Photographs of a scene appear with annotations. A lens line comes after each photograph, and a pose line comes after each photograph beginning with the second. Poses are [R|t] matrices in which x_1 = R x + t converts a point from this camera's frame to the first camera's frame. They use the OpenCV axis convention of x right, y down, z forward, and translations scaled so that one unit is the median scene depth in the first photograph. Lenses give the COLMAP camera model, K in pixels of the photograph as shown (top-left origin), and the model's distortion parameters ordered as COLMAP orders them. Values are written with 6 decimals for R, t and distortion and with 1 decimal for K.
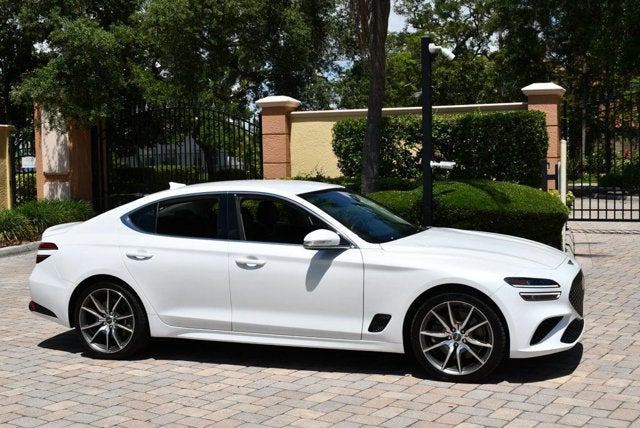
lens RADIAL K [[905.0, 0, 299.0], [0, 905.0, 224.0], [0, 0, 1]] dist [-0.038130, 0.000000]
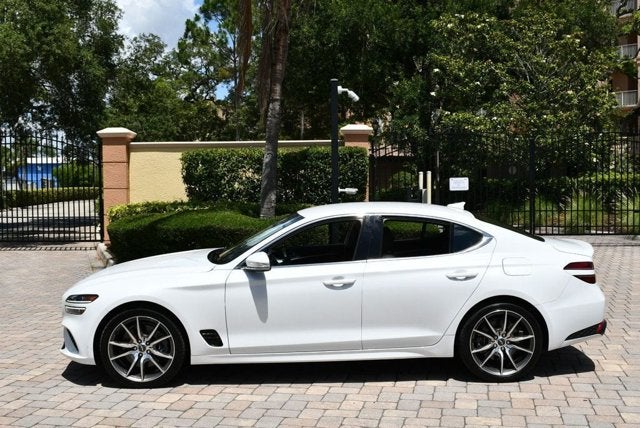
lens RADIAL K [[759.5, 0, 277.1], [0, 759.5, 207.5], [0, 0, 1]] dist [-0.058501, 0.000000]
pose [[0.927453, -0.001106, 0.373938, -0.363890], [0.018171, 0.998947, -0.042115, -0.006261], [-0.373498, 0.045855, 0.926497, 0.167391]]
